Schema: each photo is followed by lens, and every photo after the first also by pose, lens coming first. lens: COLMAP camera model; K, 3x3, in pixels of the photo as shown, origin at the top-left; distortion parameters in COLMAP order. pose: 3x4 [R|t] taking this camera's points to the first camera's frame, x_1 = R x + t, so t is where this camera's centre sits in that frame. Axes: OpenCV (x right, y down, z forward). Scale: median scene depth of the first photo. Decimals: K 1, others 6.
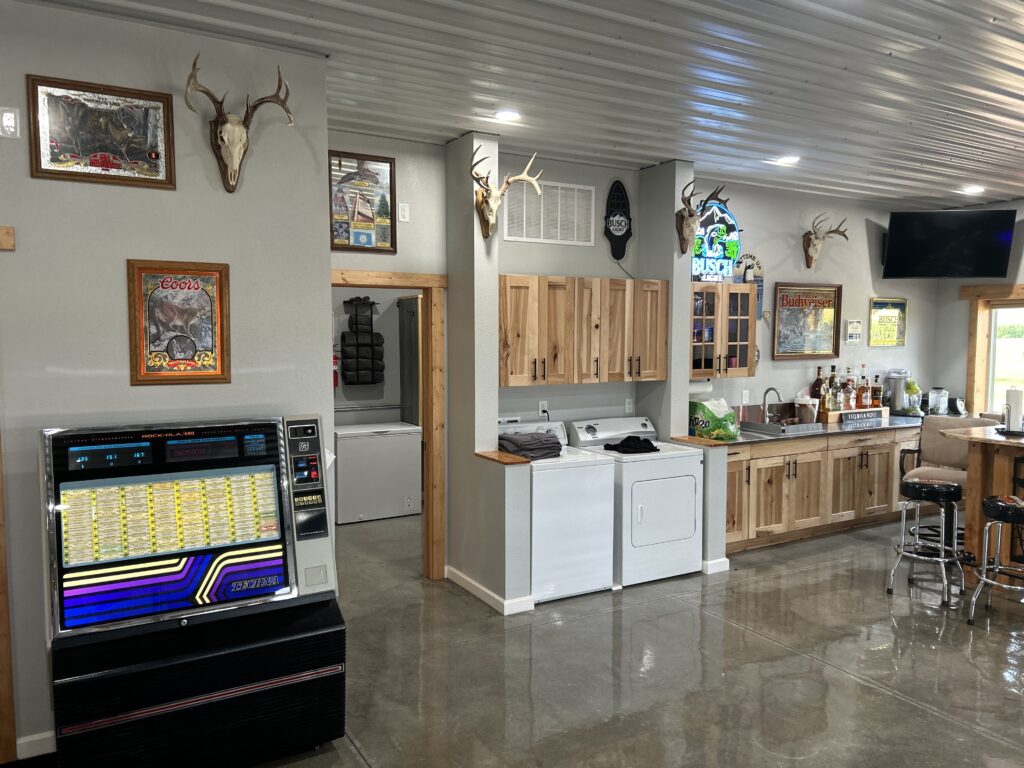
lens RADIAL K [[774.4, 0, 511.5], [0, 774.4, 388.2], [0, 0, 1]] dist [0.045549, -0.047729]
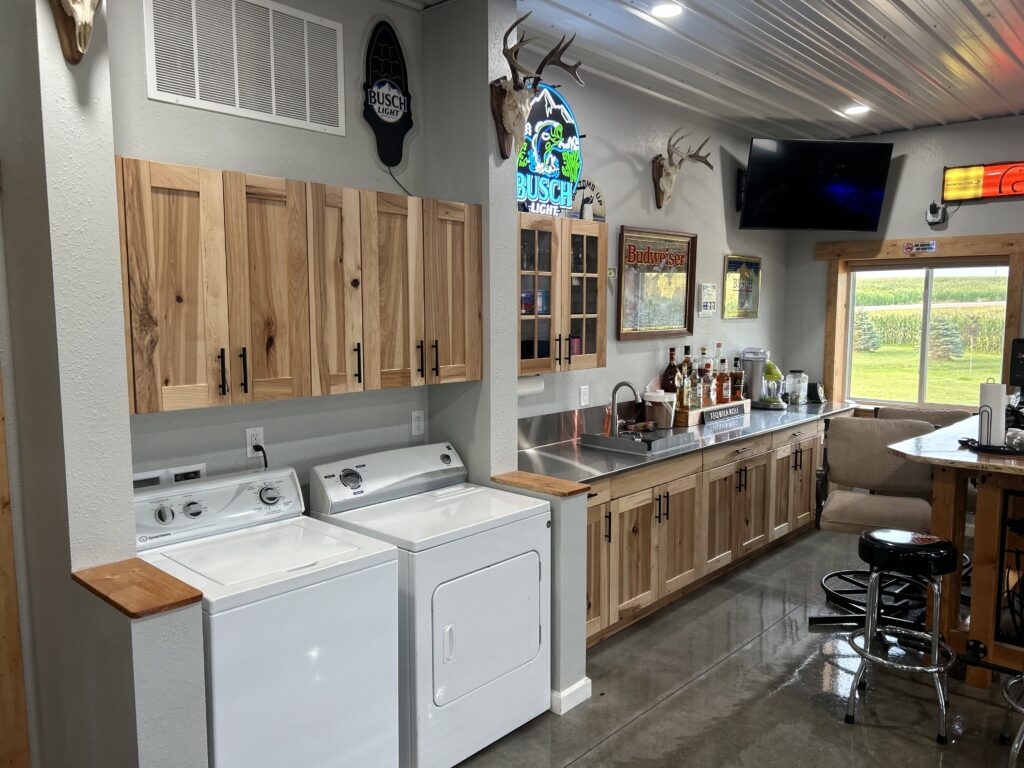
lens RADIAL K [[764.0, 0, 517.1], [0, 764.0, 389.9], [0, 0, 1]] dist [0.089291, -0.149646]
pose [[0.953054, -0.033652, 0.300925, 0.049659], [0.022690, 0.998948, 0.039850, -0.023376], [-0.301949, -0.031151, 0.952815, 0.418774]]
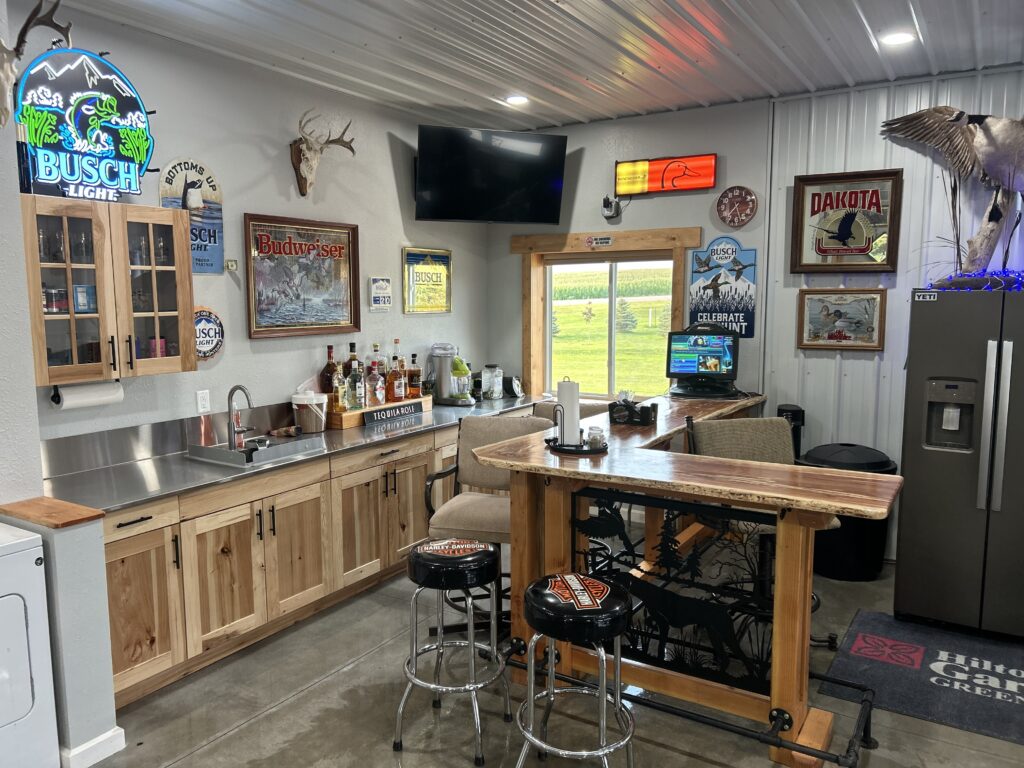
lens RADIAL K [[767.7, 0, 512.0], [0, 767.7, 384.0], [0, 0, 1]] dist [0.082212, -0.091436]
pose [[0.884445, -0.058857, 0.462917, 0.254787], [0.038876, 0.997859, 0.052595, -0.026874], [-0.465022, -0.028521, 0.884840, 0.380374]]
